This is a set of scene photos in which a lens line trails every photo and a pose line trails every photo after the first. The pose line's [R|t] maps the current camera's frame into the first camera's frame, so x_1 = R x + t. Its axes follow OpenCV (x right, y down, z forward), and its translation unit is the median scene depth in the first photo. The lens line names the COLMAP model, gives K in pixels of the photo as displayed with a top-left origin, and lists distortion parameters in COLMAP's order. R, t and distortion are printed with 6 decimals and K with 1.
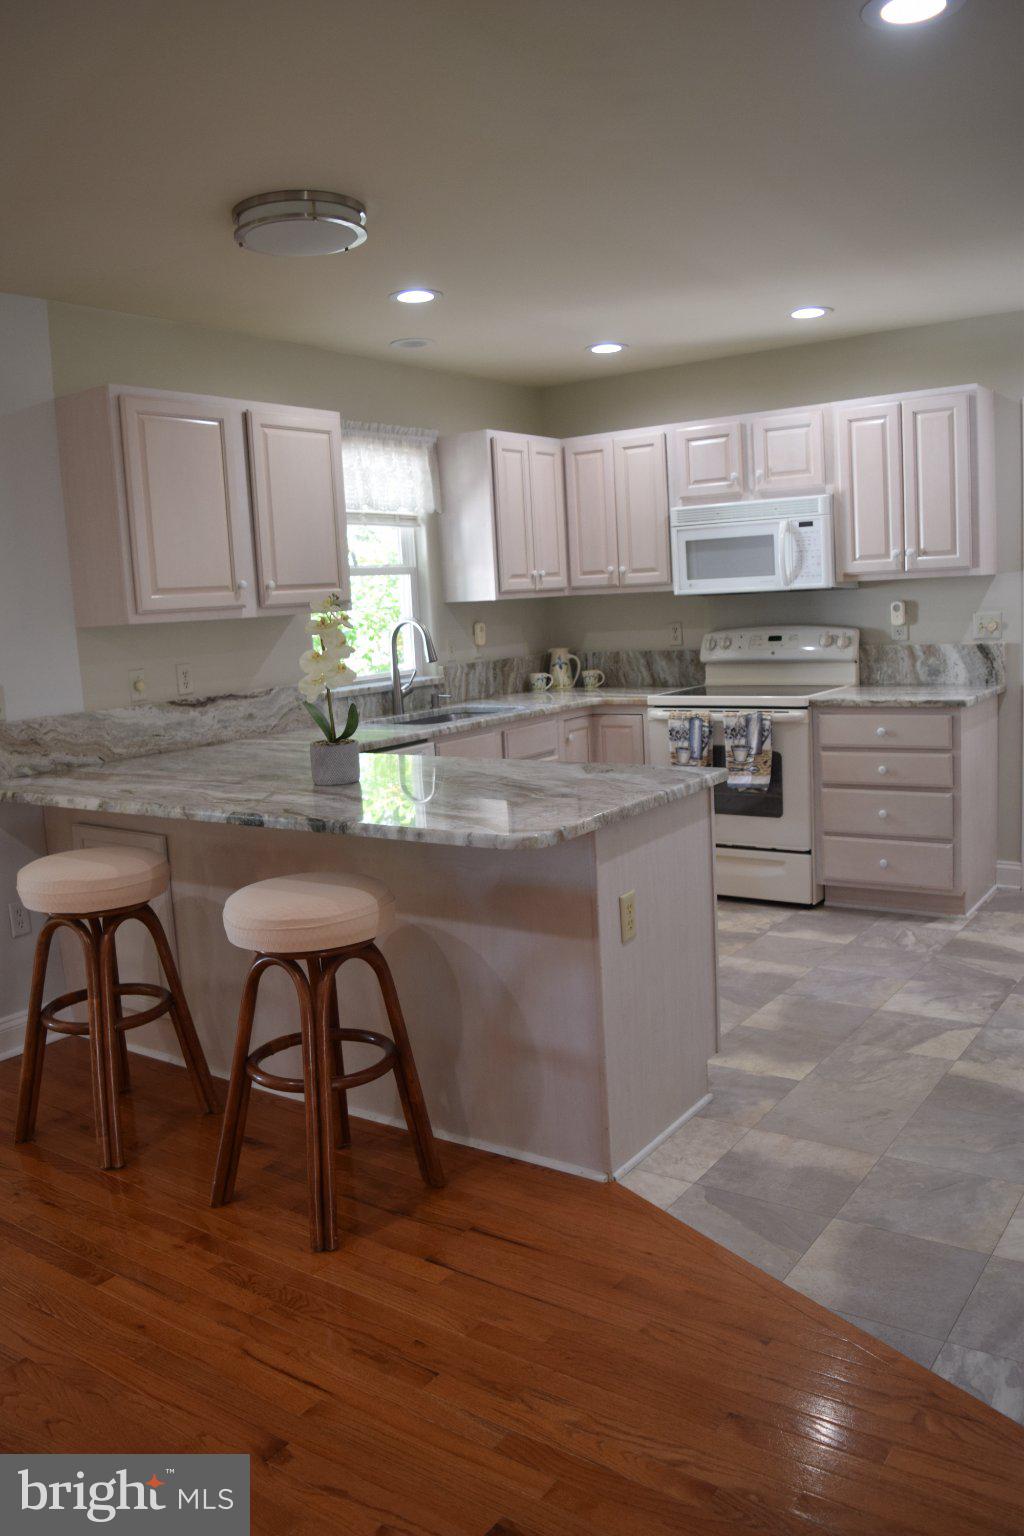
lens RADIAL K [[1204.1, 0, 512.0], [0, 1204.1, 768.0], [0, 0, 1]] dist [-0.091193, 0.016080]
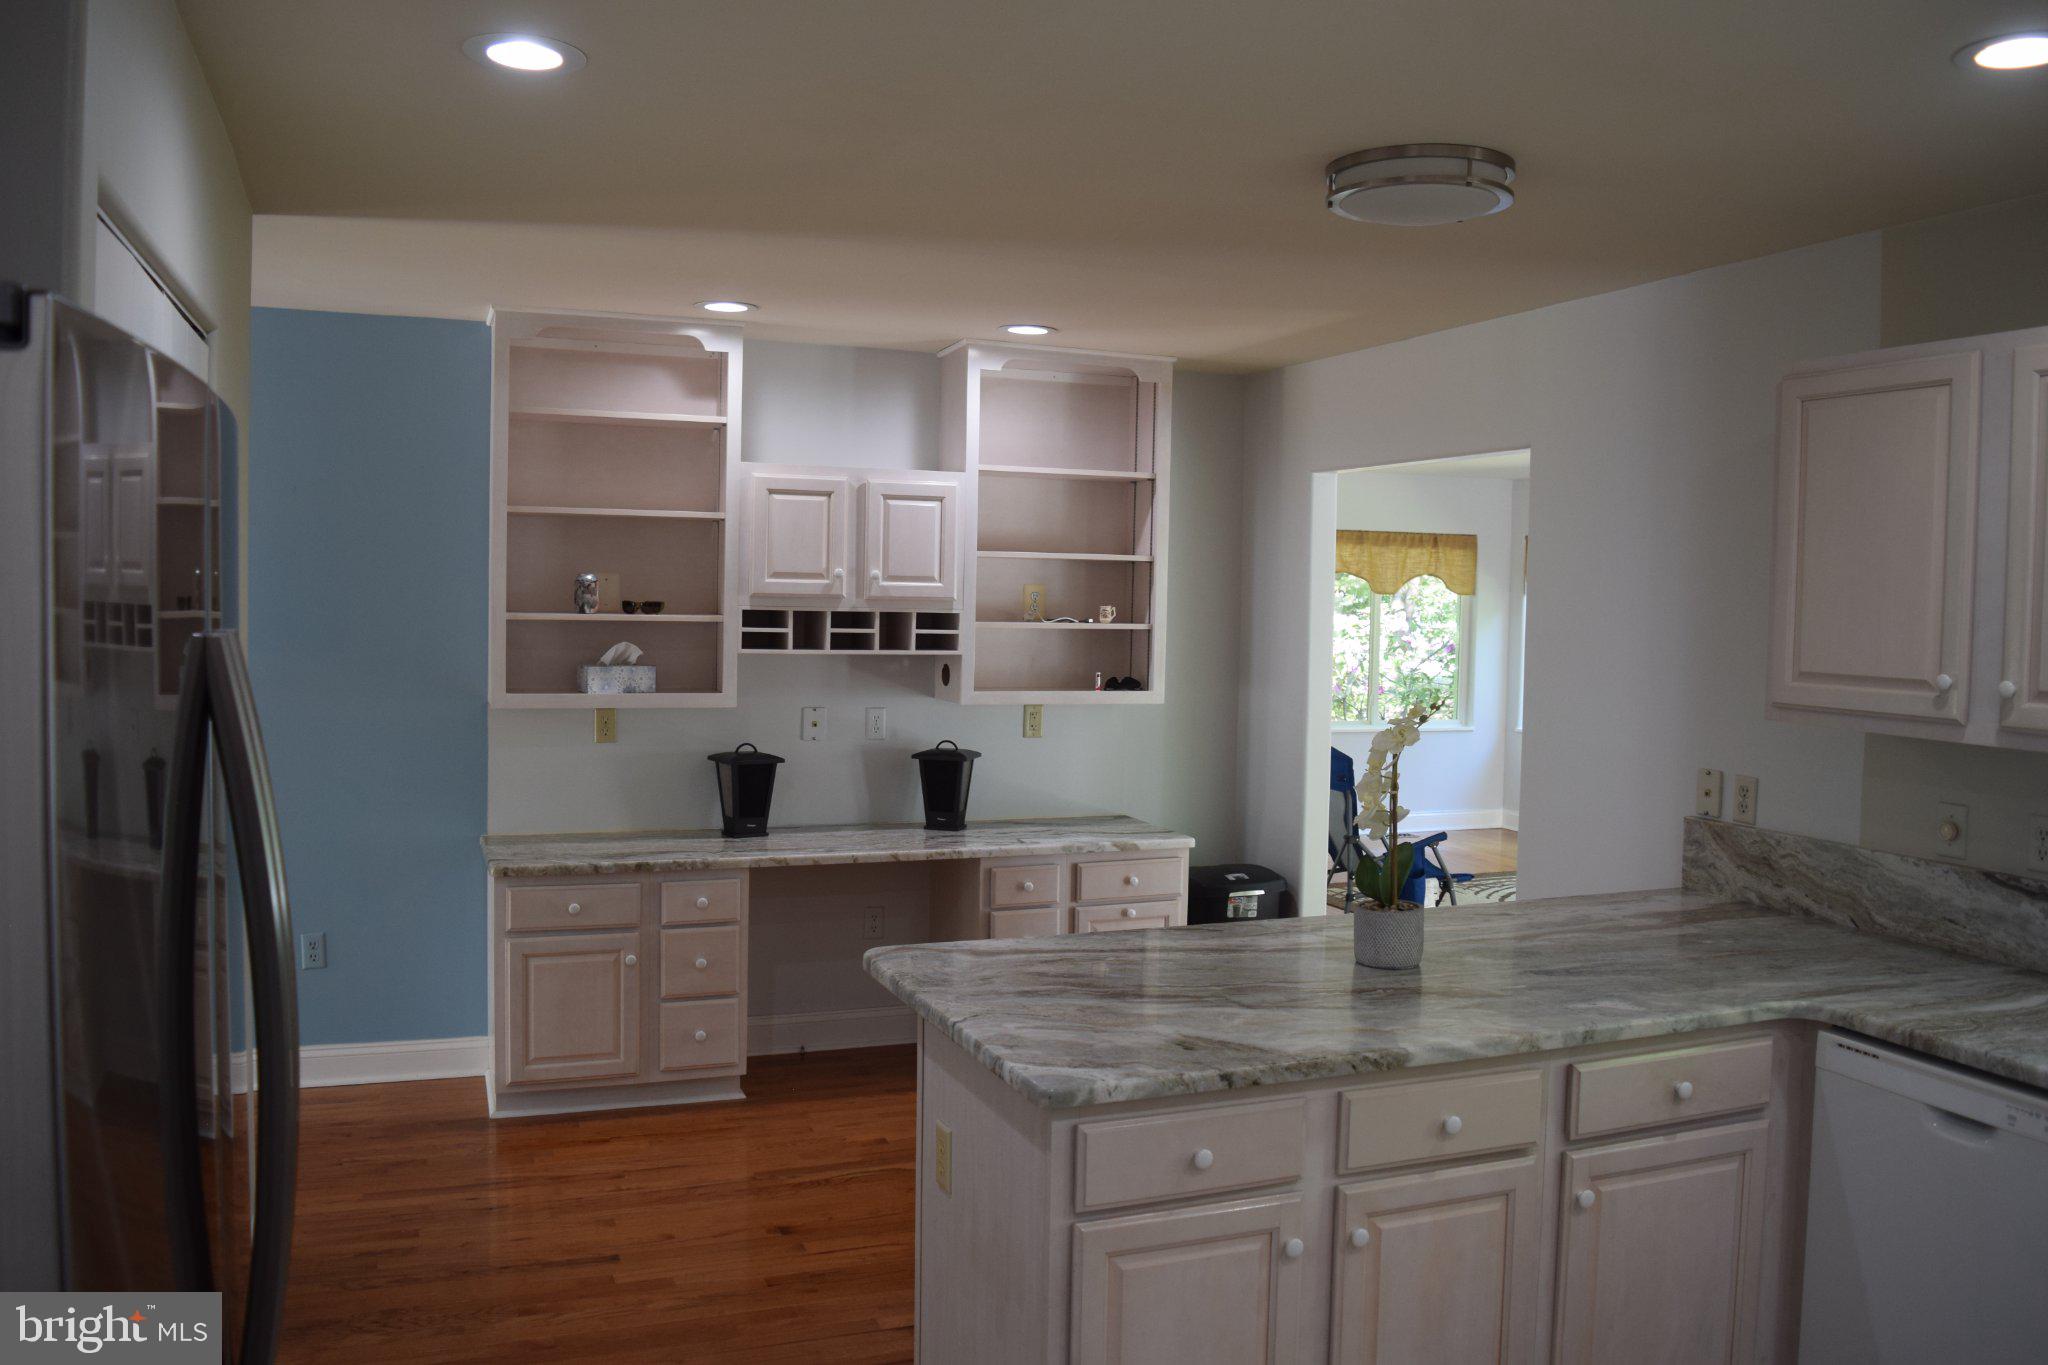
lens RADIAL K [[1605.5, 0, 1013.2], [0, 1605.5, 677.8], [0, 0, 1]] dist [-0.091193, 0.016080]
pose [[-0.559515, 0.087849, -0.824151, 0.576326], [-0.107548, 0.978265, 0.177290, -0.230223], [0.821813, 0.187832, -0.537906, 1.019551]]
